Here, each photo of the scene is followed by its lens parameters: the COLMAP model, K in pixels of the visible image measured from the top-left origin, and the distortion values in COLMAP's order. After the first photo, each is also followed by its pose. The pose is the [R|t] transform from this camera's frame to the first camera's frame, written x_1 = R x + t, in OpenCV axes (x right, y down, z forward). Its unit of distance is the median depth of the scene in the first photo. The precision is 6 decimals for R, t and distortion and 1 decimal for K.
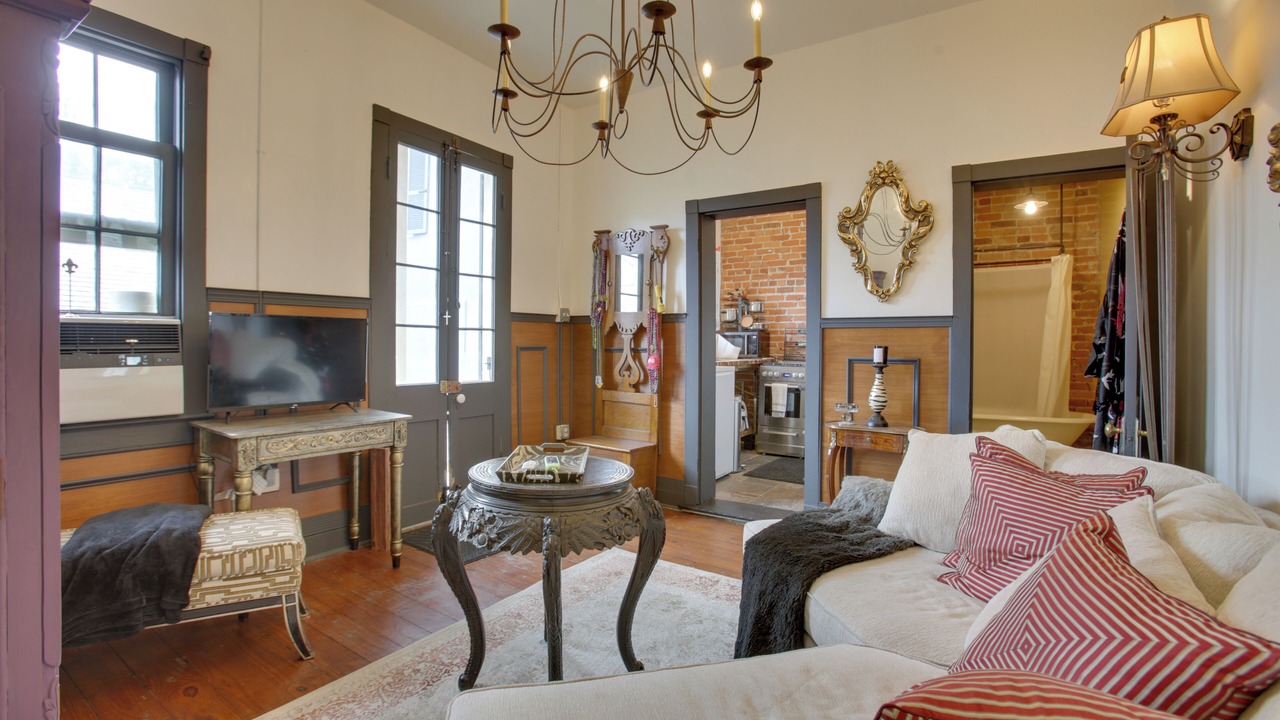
lens RADIAL K [[577.7, 0, 636.3], [0, 577.7, 344.7], [0, 0, 1]] dist [-0.058179, 0.039949]
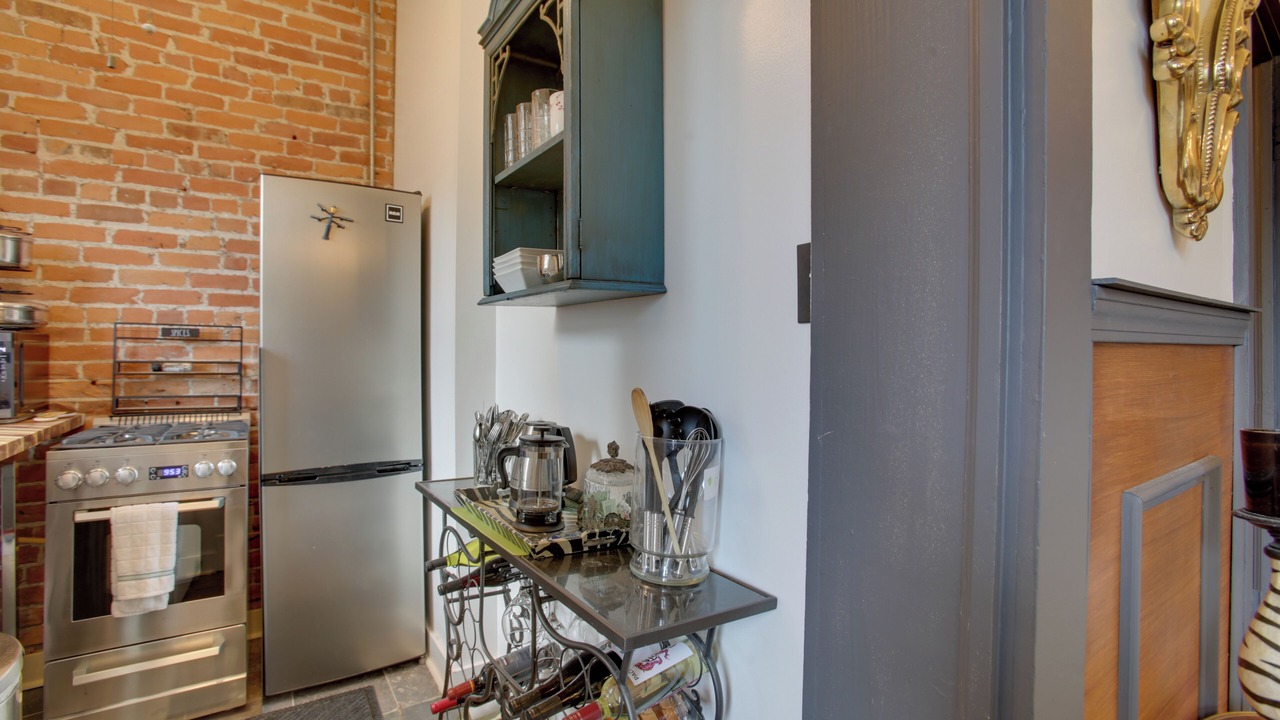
lens RADIAL K [[565.5, 0, 621.9], [0, 565.5, 353.5], [0, 0, 1]] dist [-0.041167, 0.013457]
pose [[0.390683, -0.010182, 0.920469, 0.071197], [0.000734, 0.999942, 0.010750, -0.013294], [-0.920525, -0.003524, 0.390668, 0.582335]]
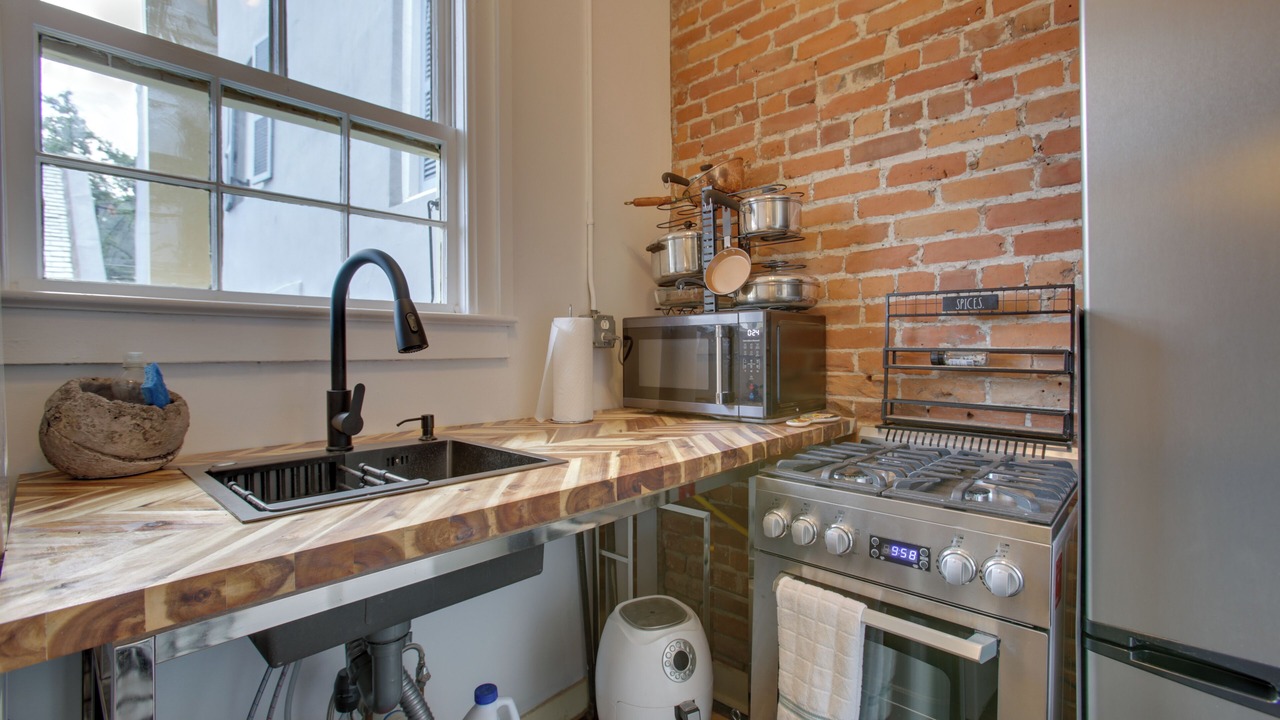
lens RADIAL K [[577.7, 0, 636.3], [0, 577.7, 344.7], [0, 0, 1]] dist [-0.058179, 0.039949]
pose [[0.987072, -0.014672, -0.159607, 0.189704], [0.013580, 0.999876, -0.007928, -0.006713], [0.159703, 0.005658, 0.987149, 0.733355]]
